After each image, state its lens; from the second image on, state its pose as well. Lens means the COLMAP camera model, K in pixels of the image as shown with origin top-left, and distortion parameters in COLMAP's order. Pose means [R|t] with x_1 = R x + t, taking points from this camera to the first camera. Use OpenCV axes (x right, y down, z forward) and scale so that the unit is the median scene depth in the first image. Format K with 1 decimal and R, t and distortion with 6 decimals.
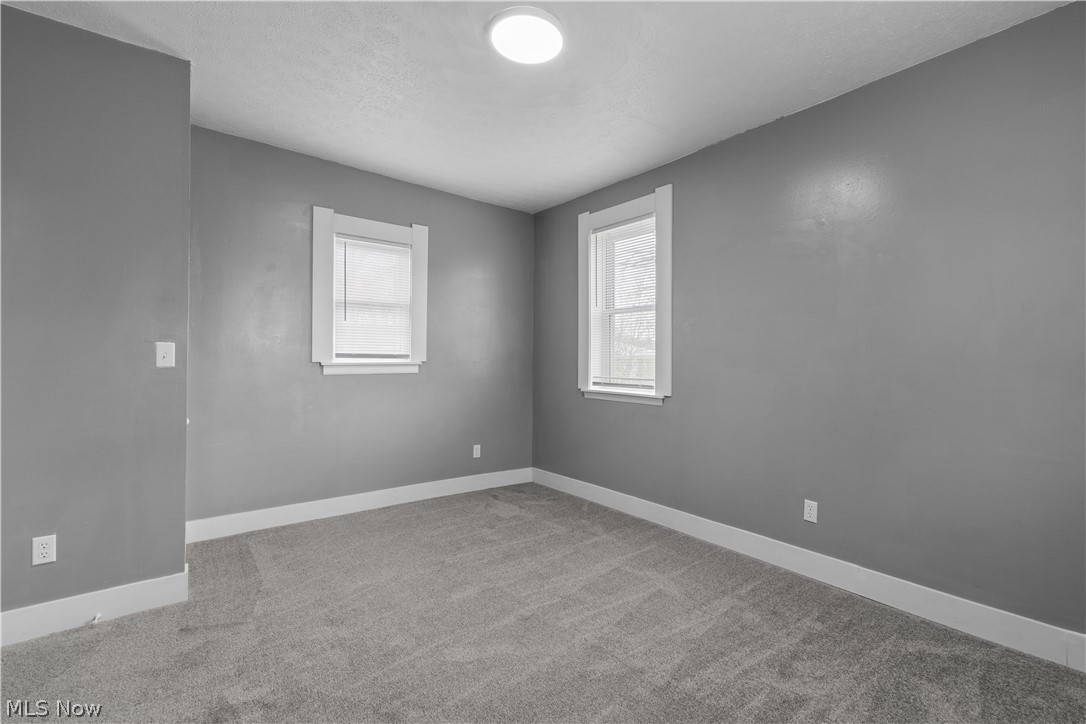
lens RADIAL K [[483.1, 0, 559.1], [0, 483.1, 357.5], [0, 0, 1]] dist [-0.000473, -0.000310]
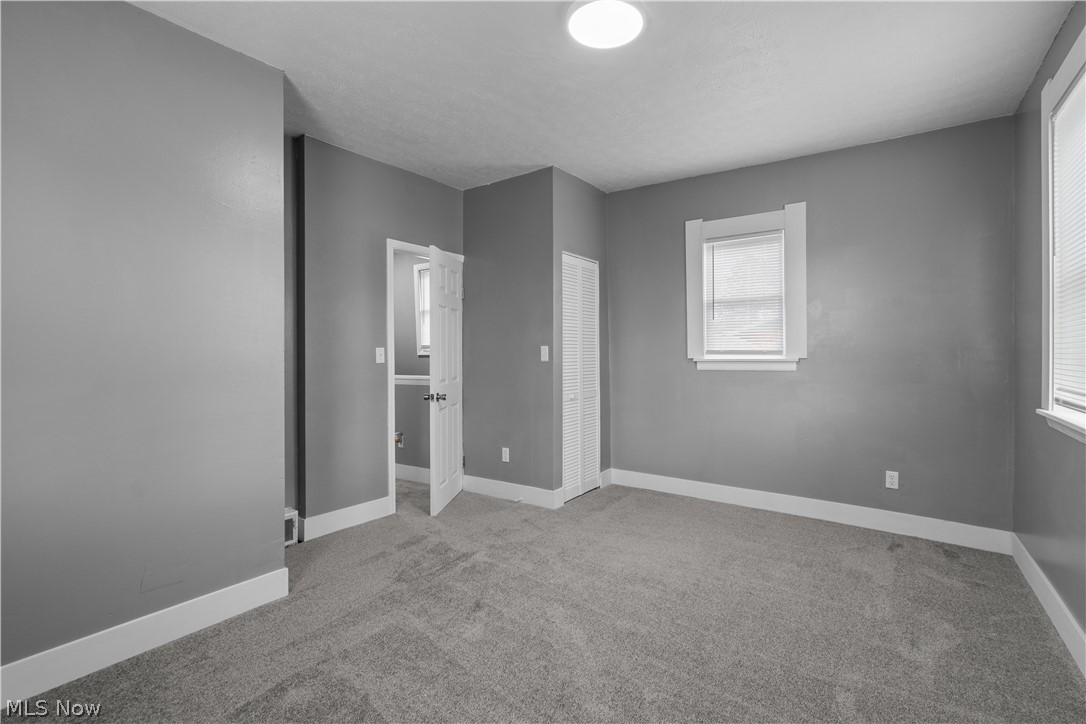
lens RADIAL K [[483.1, 0, 559.1], [0, 483.1, 357.5], [0, 0, 1]] dist [-0.000473, -0.000310]
pose [[0.282593, -0.000197, -0.959240, 0.487184], [0.005597, 0.999983, 0.001444, 0.003967], [0.959224, -0.005777, 0.282589, 0.374783]]
